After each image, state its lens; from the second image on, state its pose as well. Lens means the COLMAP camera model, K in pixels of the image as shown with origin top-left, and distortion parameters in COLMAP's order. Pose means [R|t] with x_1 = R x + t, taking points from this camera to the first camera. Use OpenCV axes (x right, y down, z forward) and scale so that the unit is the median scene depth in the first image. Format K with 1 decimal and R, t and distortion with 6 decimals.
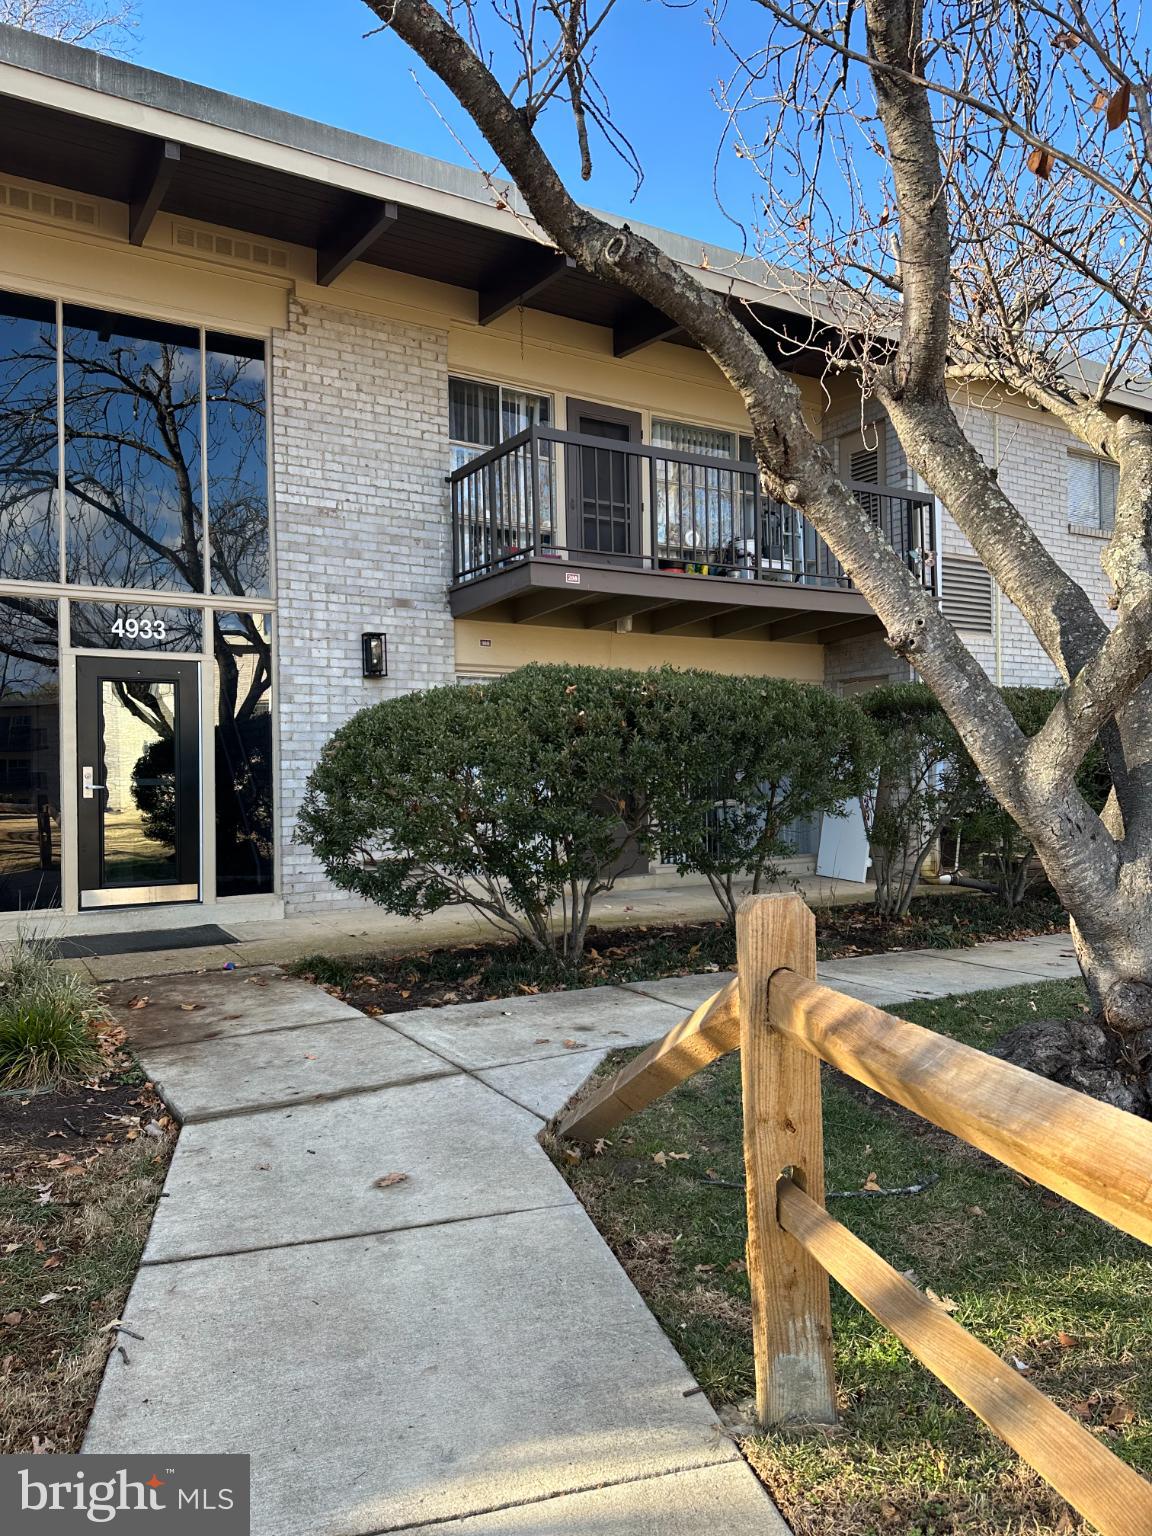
lens RADIAL K [[1058.3, 0, 584.1], [0, 1058.3, 772.0], [0, 0, 1]] dist [0.091377, -0.110498]
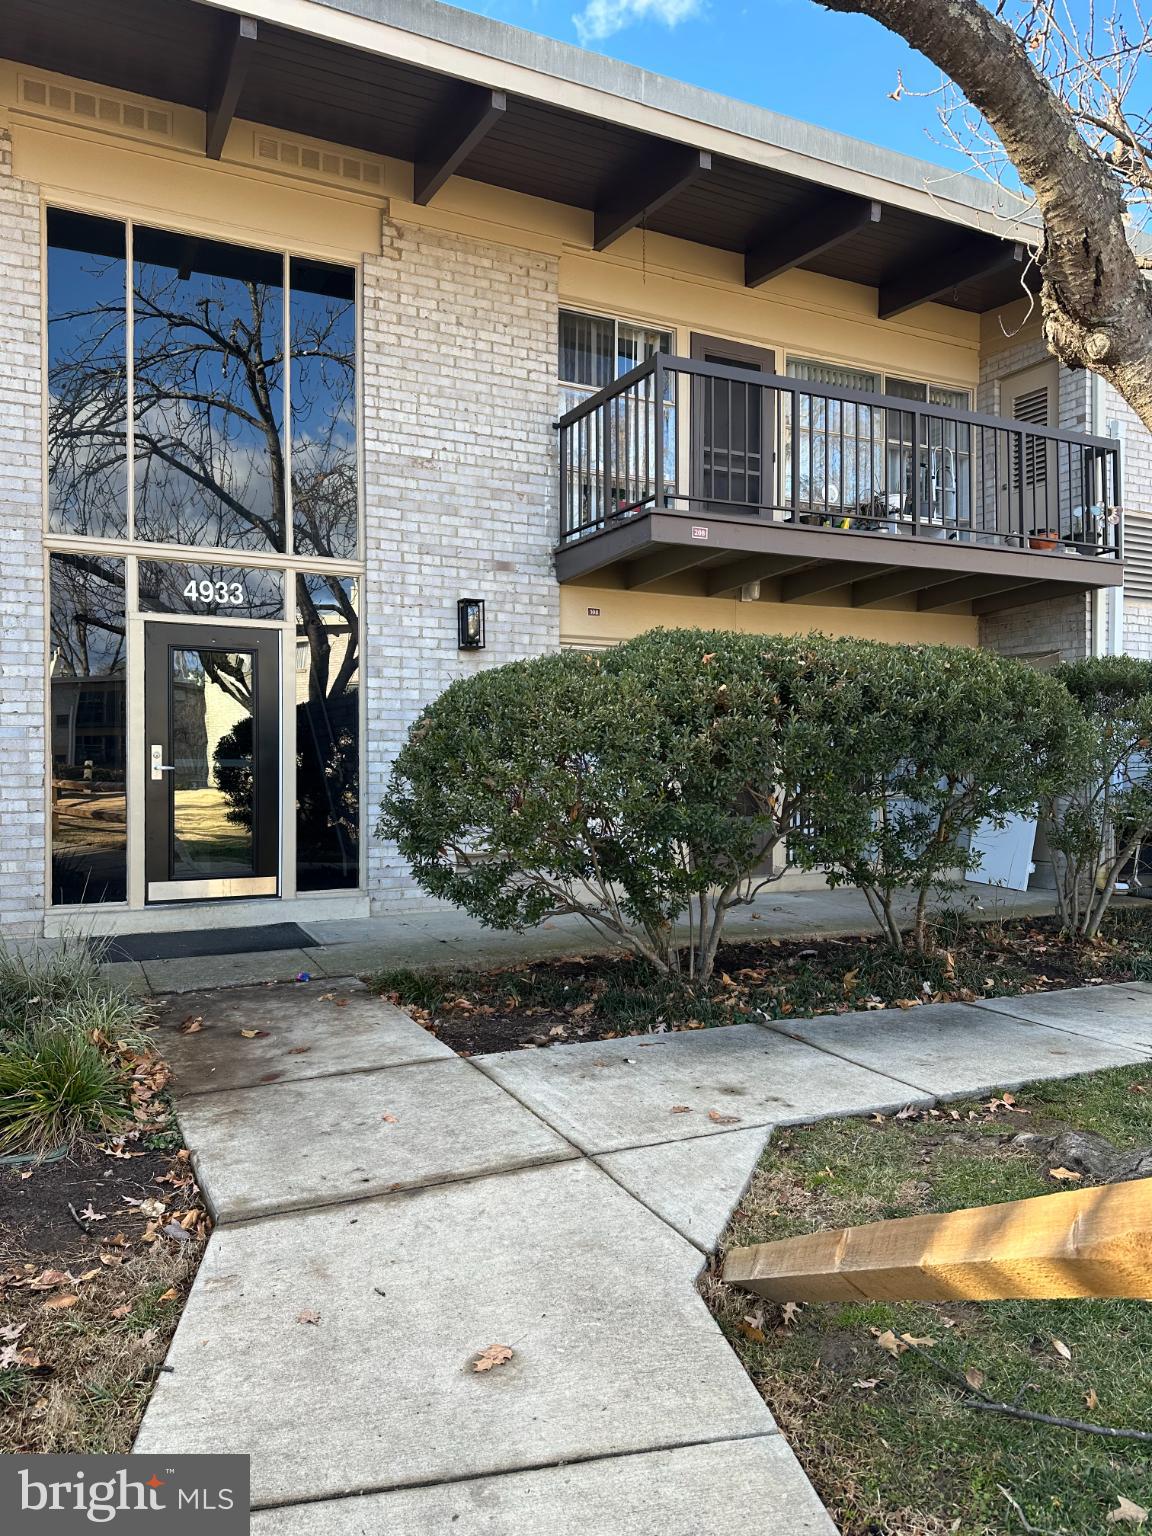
lens RADIAL K [[1082.9, 0, 589.2], [0, 1082.9, 769.2], [0, 0, 1]] dist [0.064167, -0.045523]
pose [[0.996418, 0.015357, -0.083159, -0.032559], [-0.014427, 0.999827, 0.011770, -0.001281], [0.083325, -0.010528, 0.996467, 0.155027]]
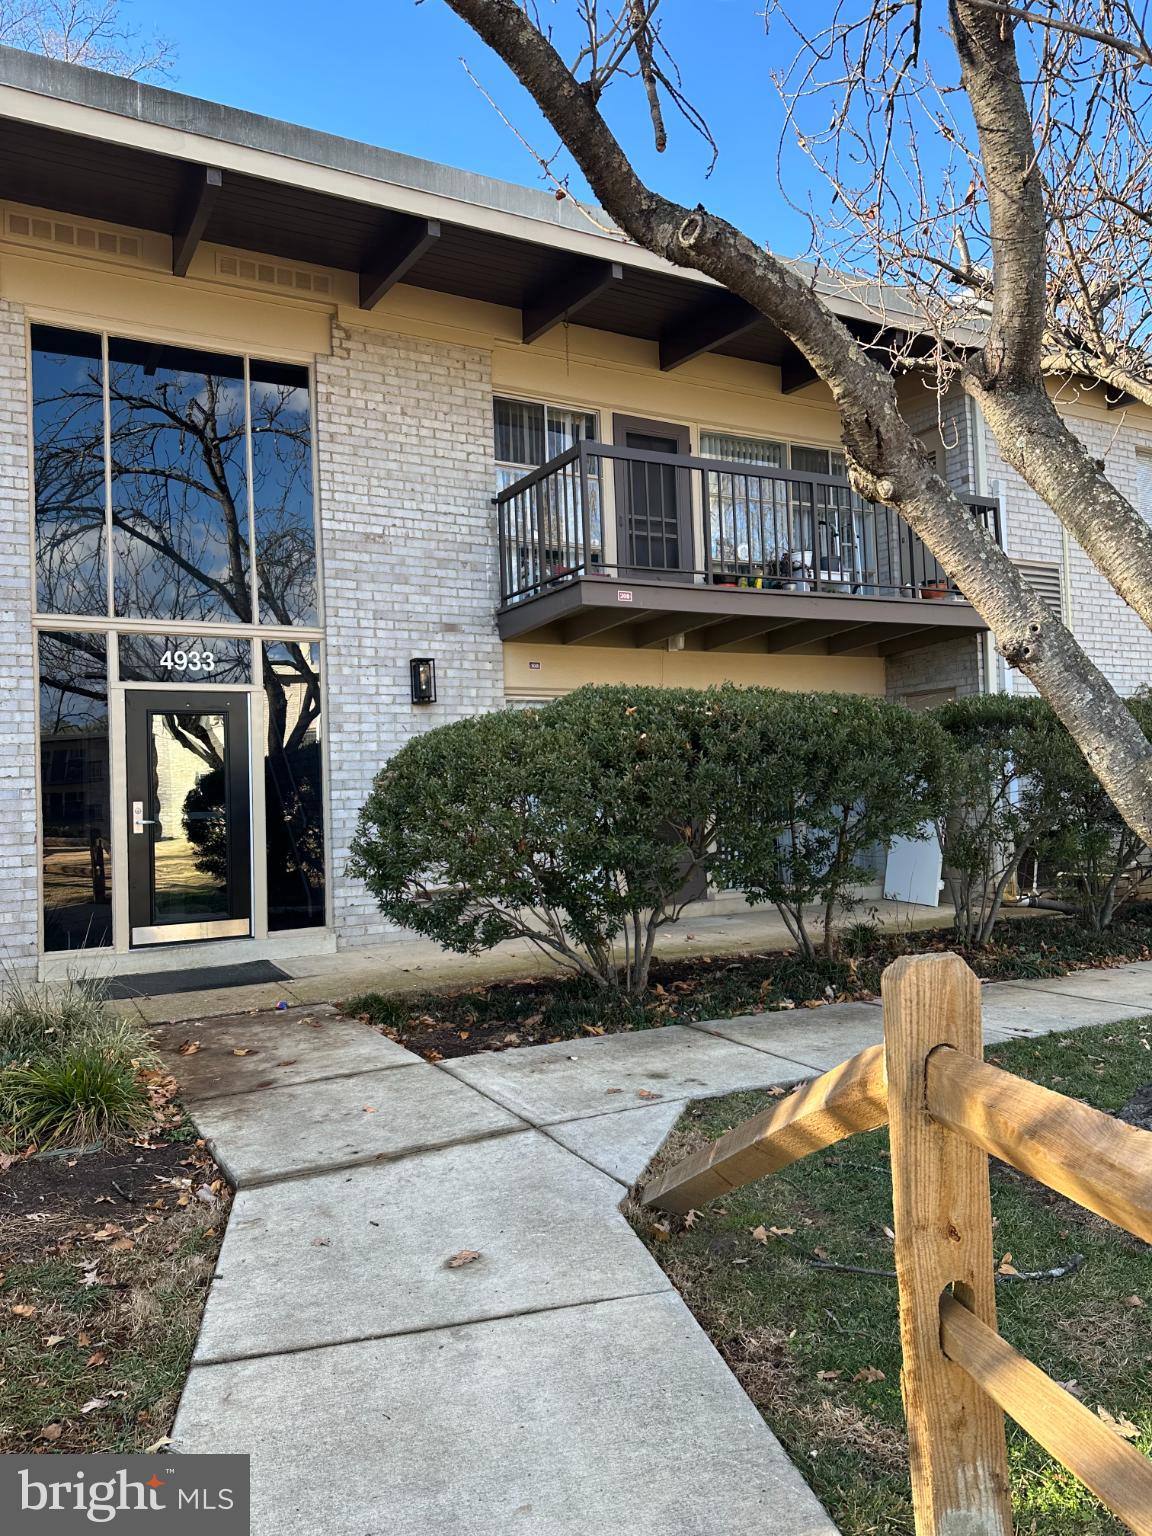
lens RADIAL K [[1064.9, 0, 576.0], [0, 1064.9, 768.0], [0, 0, 1]] dist [0.084066, -0.093033]
pose [[0.998574, -0.021428, -0.048887, -0.015478], [0.020251, 0.999496, -0.024449, -0.004587], [0.049386, 0.023424, 0.998505, 0.042238]]
